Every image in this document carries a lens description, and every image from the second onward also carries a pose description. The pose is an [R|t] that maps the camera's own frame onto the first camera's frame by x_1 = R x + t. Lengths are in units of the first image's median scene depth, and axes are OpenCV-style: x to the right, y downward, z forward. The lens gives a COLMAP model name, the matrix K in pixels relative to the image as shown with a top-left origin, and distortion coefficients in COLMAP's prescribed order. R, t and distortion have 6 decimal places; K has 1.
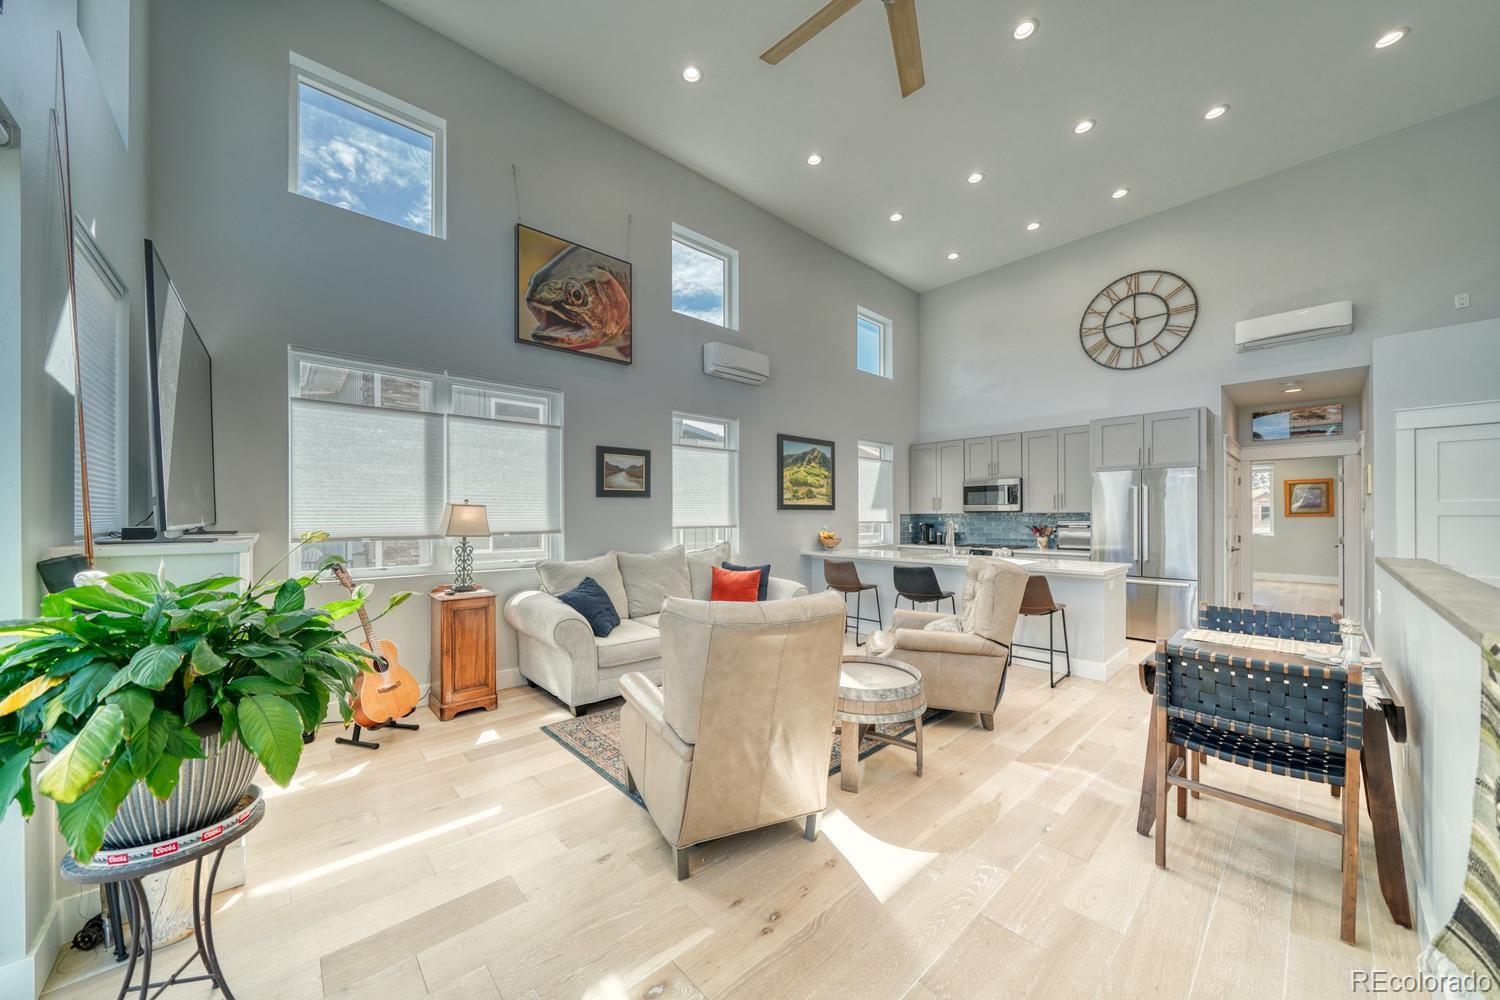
lens RADIAL K [[534.4, 0, 716.3], [0, 534.4, 516.4], [0, 0, 1]] dist [-0.007667, 0.000255]
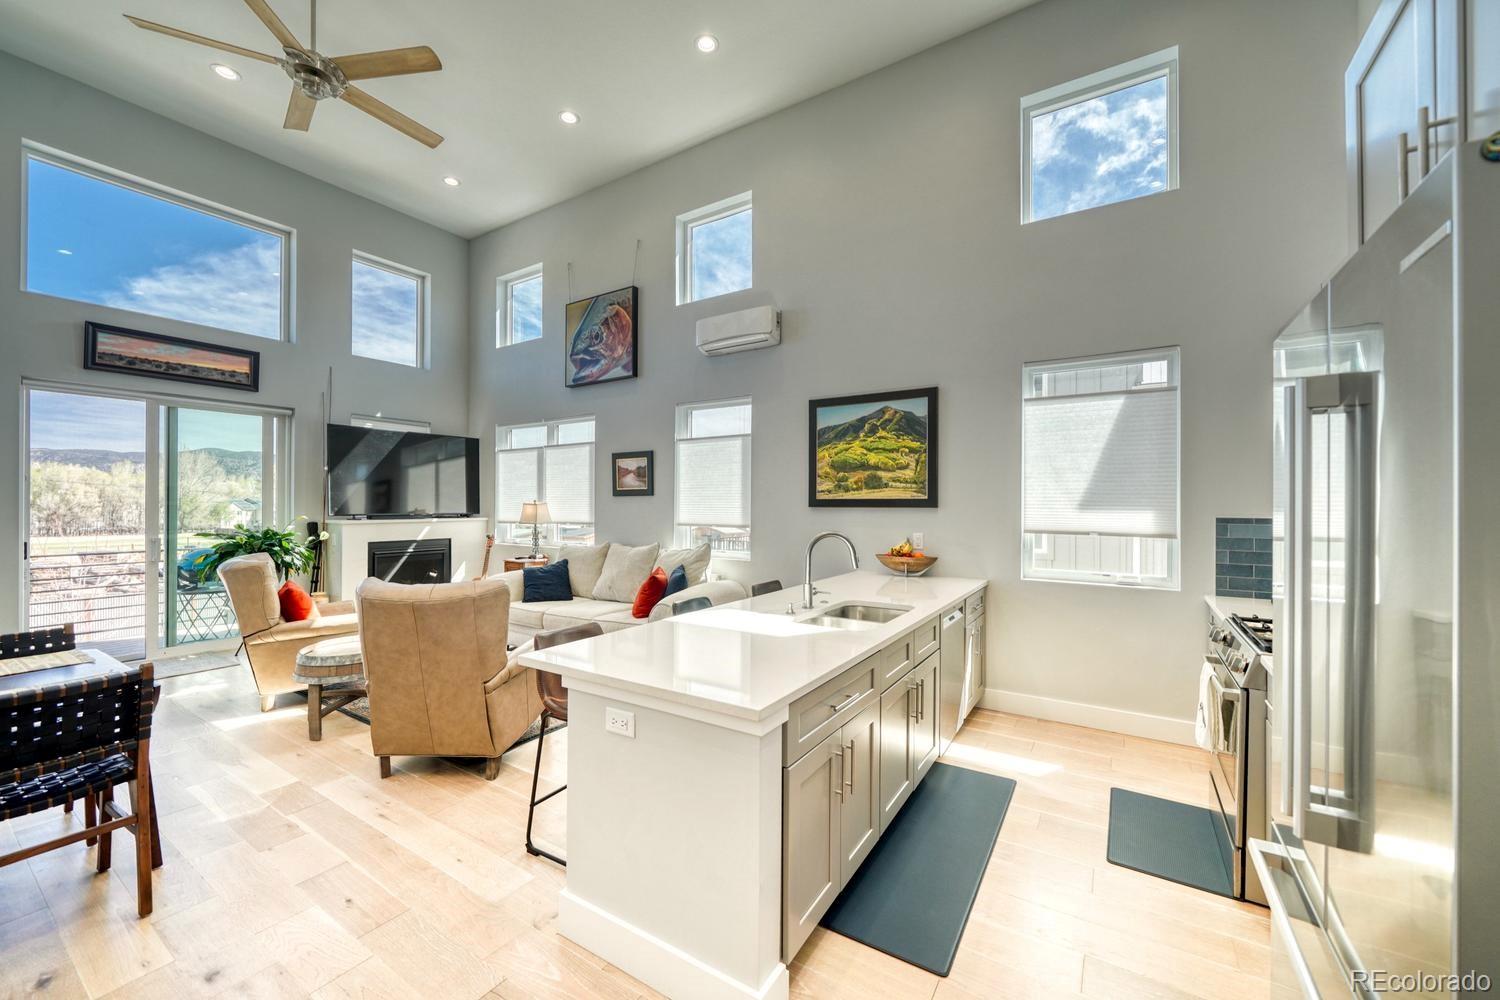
lens RADIAL K [[571.9, 0, 743.5], [0, 571.9, 505.8], [0, 0, 1]] dist [-0.007432, 0.000467]
pose [[0.274516, 0.007408, -0.961554, 0.805232], [-0.004189, 0.999970, 0.006508, -0.017581], [0.961573, 0.002241, 0.274539, 0.683781]]
